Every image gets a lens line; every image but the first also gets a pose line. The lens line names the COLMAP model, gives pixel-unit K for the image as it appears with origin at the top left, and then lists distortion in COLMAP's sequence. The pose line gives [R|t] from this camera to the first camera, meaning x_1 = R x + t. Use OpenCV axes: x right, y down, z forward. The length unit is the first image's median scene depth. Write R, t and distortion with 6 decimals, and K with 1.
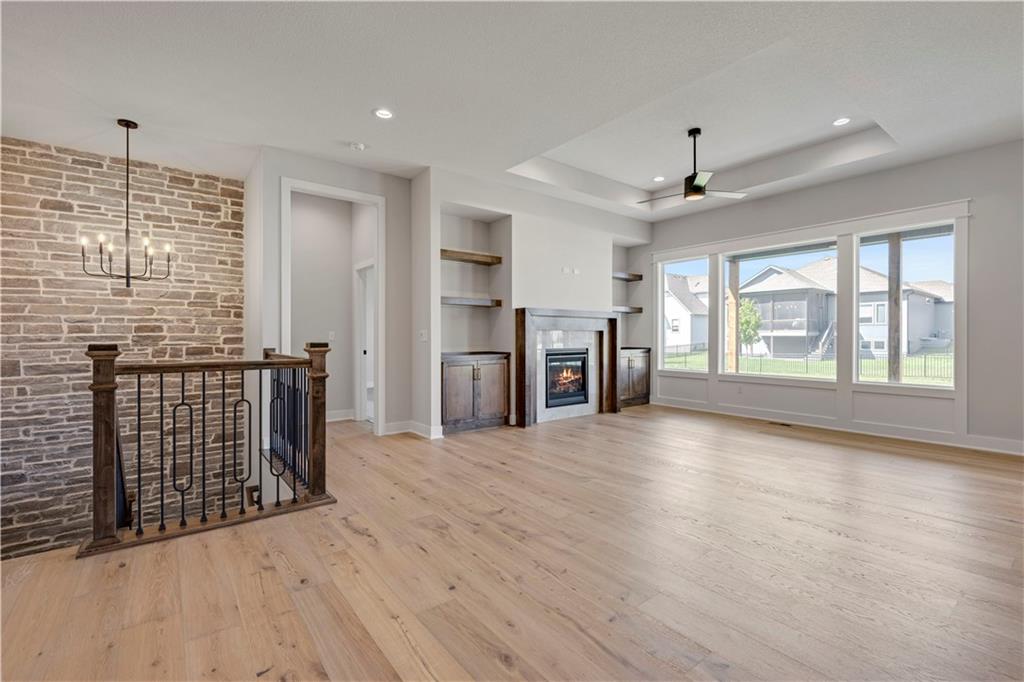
lens RADIAL K [[451.4, 0, 510.4], [0, 451.4, 336.6], [0, 0, 1]] dist [-0.000193, -0.000614]
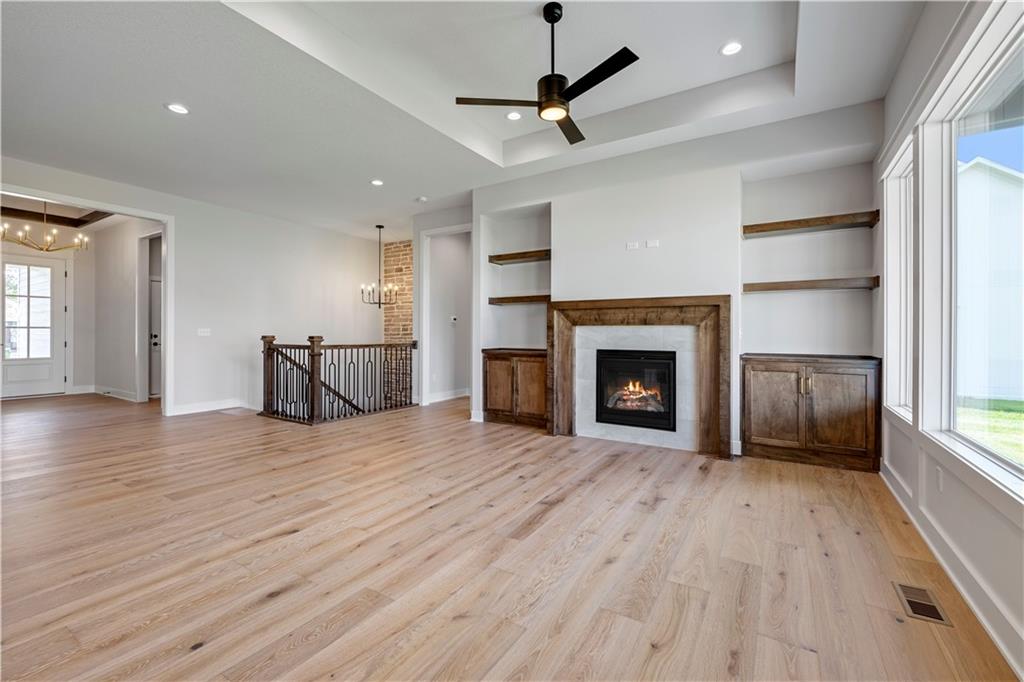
lens RADIAL K [[431.0, 0, 510.2], [0, 431.0, 335.0], [0, 0, 1]] dist [-0.001137, 0.000004]
pose [[0.343807, 0.004222, -0.939031, 0.896895], [-0.004703, 0.999985, 0.002774, 0.000556], [0.939029, 0.003463, 0.343822, 0.695473]]
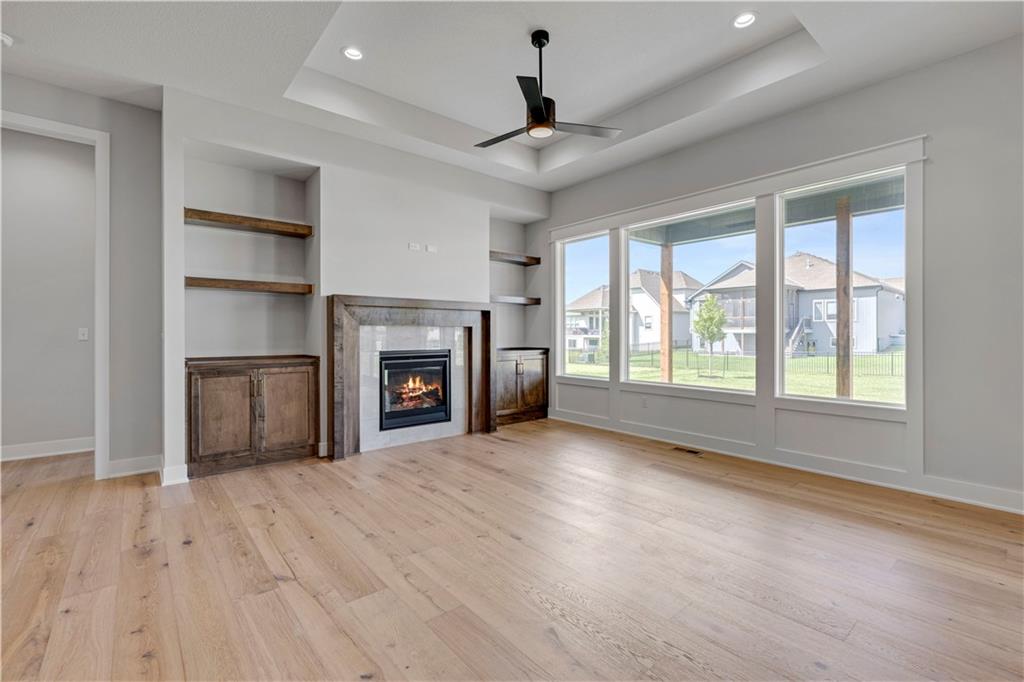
lens RADIAL K [[451.4, 0, 511.7], [0, 451.4, 333.9], [0, 0, 1]] dist [-0.000193, -0.000614]
pose [[0.999330, -0.000995, 0.036591, 0.318514], [0.001004, 0.999999, -0.000220, -0.000666], [-0.036591, 0.000256, 0.999330, 0.295320]]
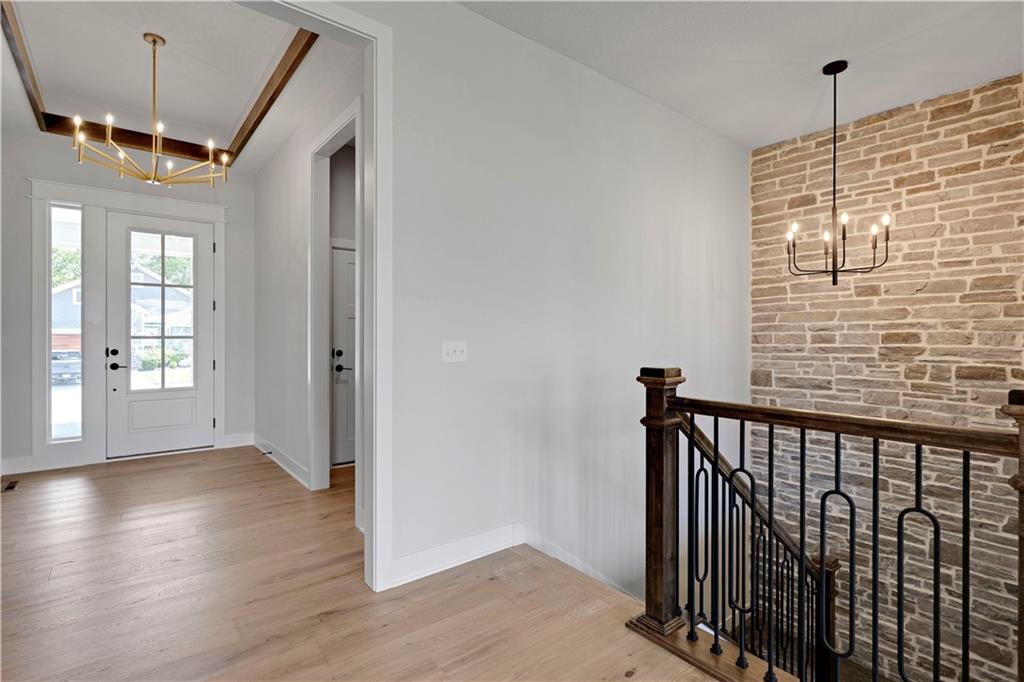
lens RADIAL K [[489.8, 0, 507.8], [0, 489.8, 337.6], [0, 0, 1]] dist [-0.001387, 0.000524]
pose [[0.013842, 0.002590, -0.999901, -0.030800], [-0.002314, 0.999994, 0.002558, -0.017367], [0.999902, 0.002279, 0.013848, 0.347919]]
